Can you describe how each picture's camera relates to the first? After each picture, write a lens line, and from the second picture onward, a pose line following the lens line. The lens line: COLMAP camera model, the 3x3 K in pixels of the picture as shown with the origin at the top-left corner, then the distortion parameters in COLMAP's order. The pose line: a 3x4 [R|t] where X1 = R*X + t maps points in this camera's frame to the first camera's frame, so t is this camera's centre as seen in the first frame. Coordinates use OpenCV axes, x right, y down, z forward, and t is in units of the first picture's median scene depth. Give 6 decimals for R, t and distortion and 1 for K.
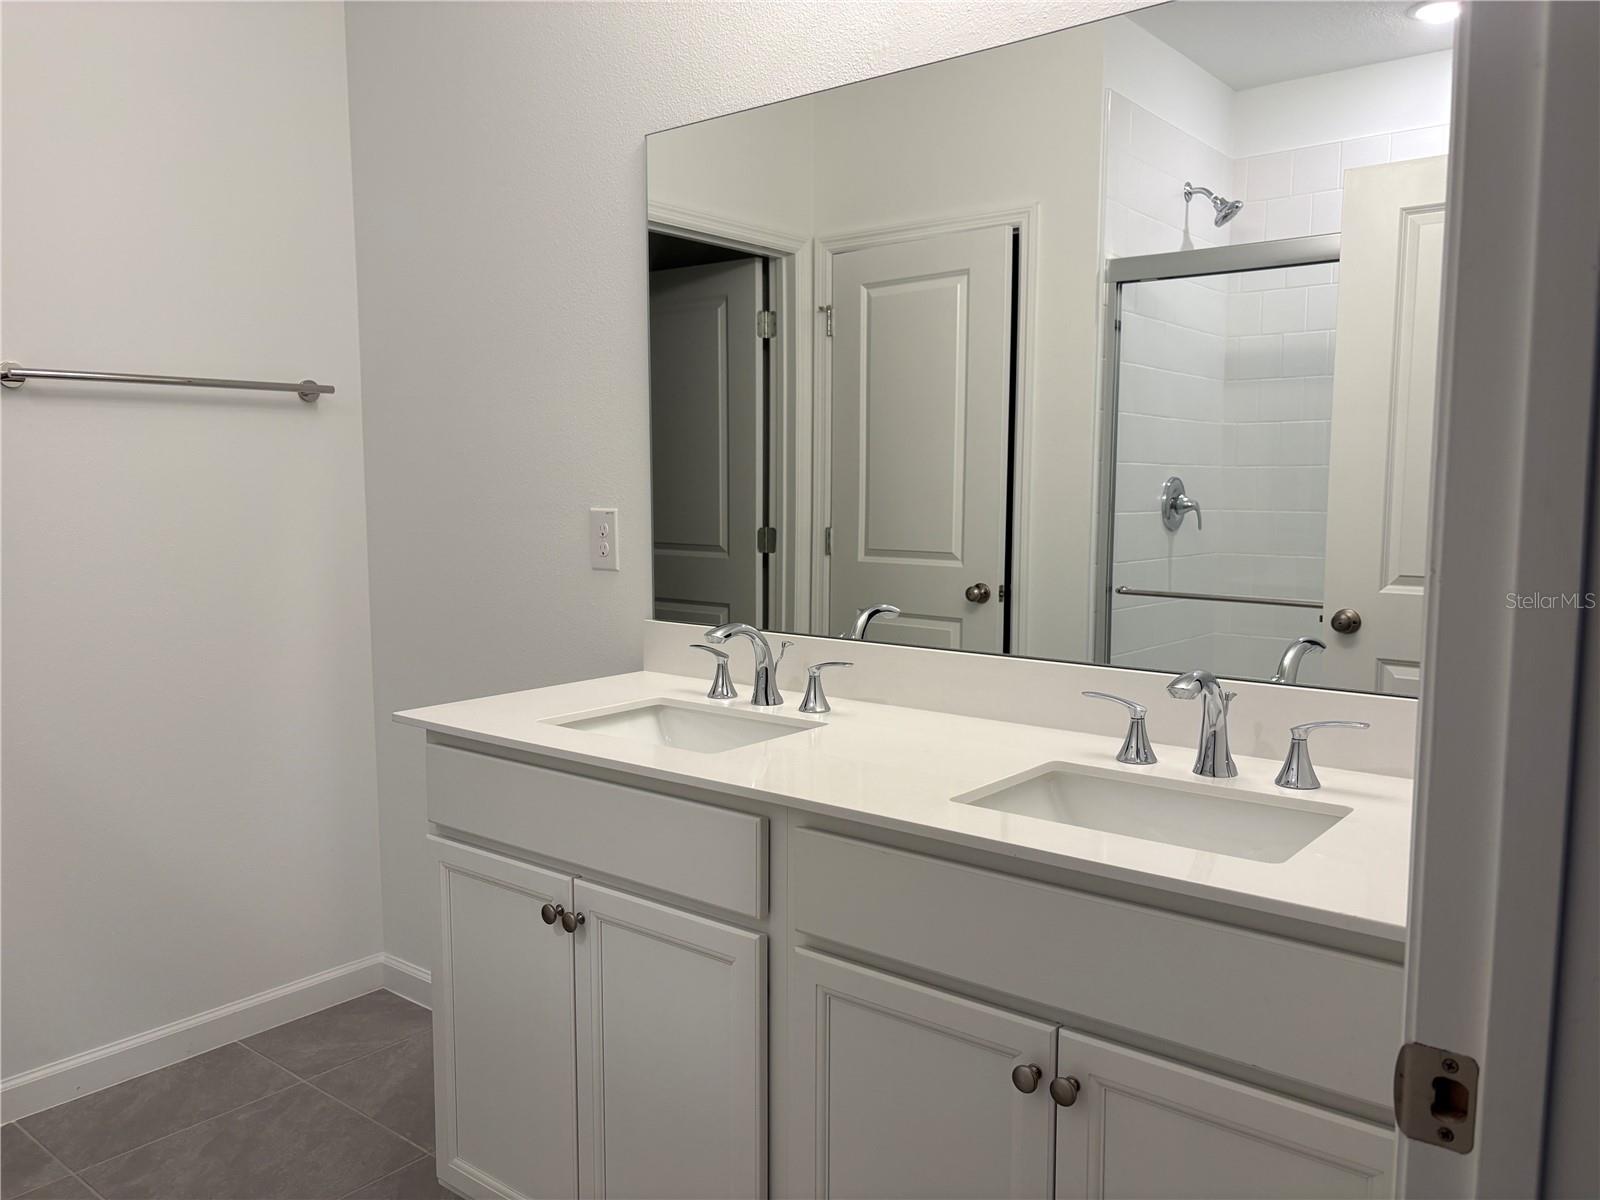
lens RADIAL K [[1205.7, 0, 793.7], [0, 1205.7, 596.7], [0, 0, 1]] dist [0.073711, -0.119159]
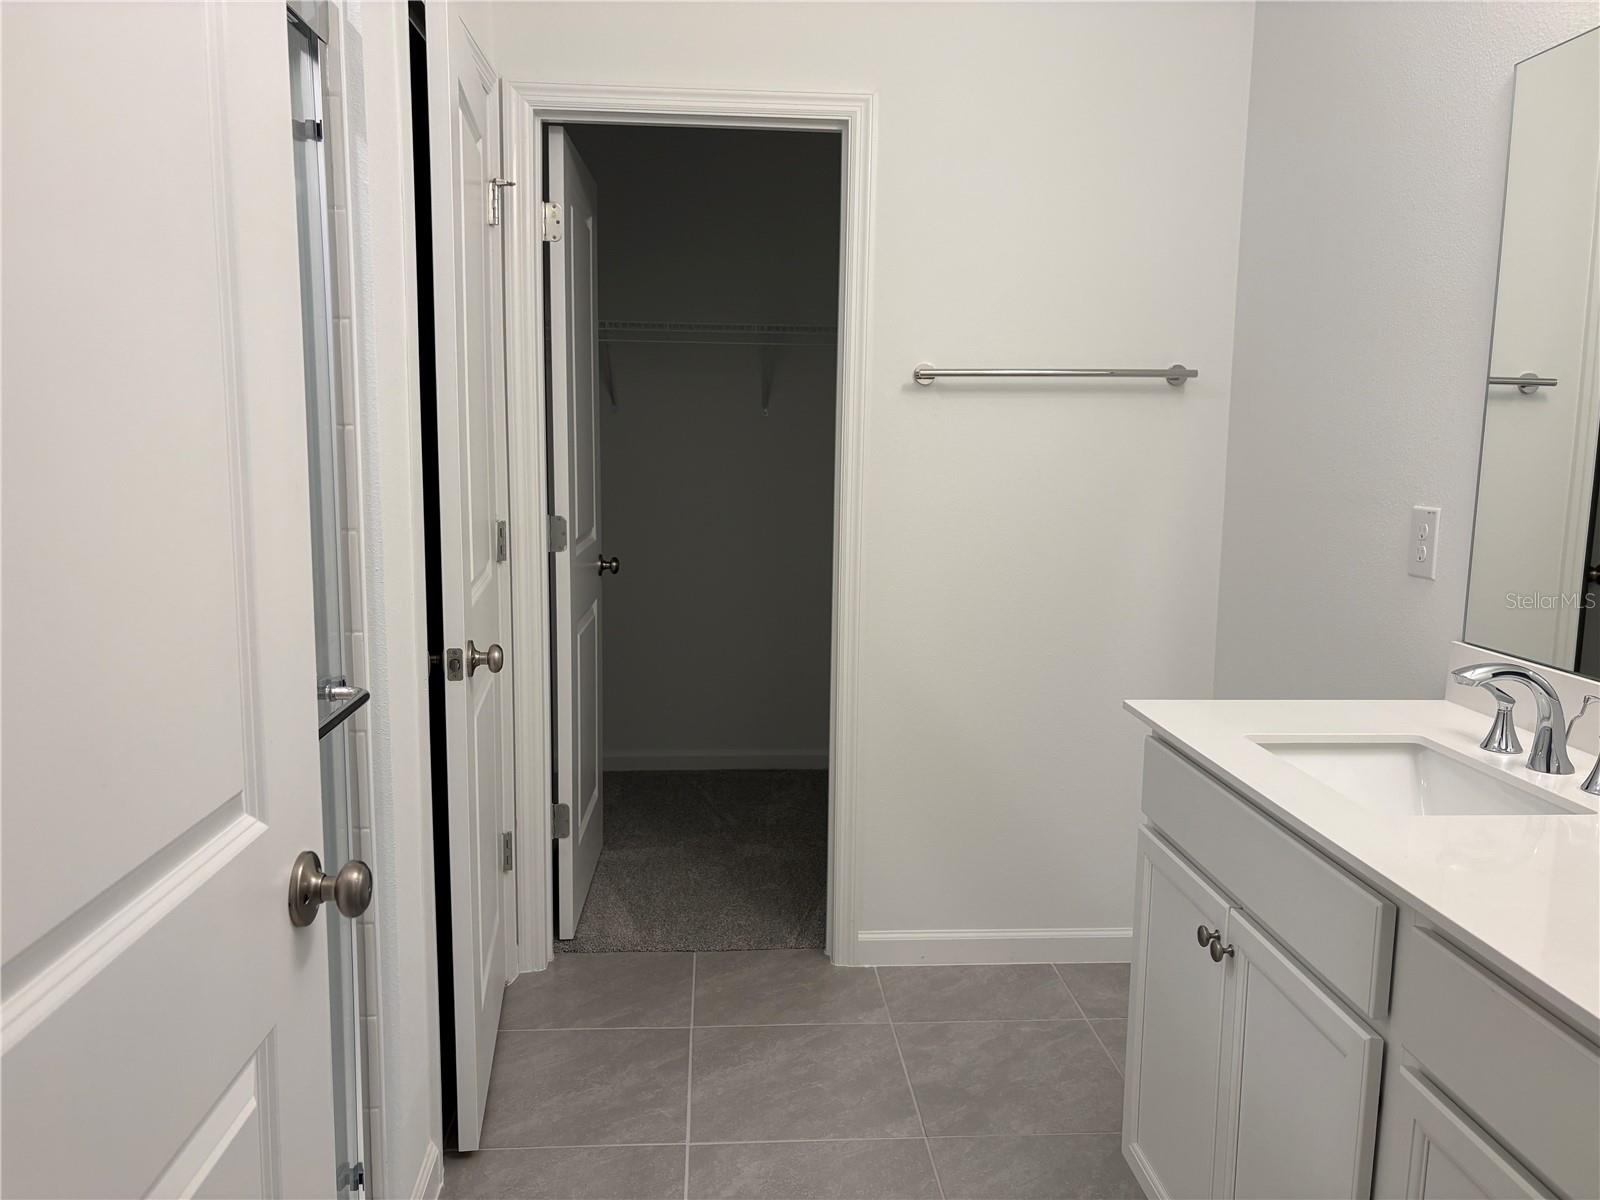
lens RADIAL K [[1205.7, 0, 793.7], [0, 1205.7, 596.7], [0, 0, 1]] dist [0.073711, -0.119159]
pose [[0.670098, 0.108559, -0.734291, 0.196194], [-0.081482, 0.994027, 0.072600, -0.037370], [0.737787, 0.011182, 0.674942, 0.079910]]
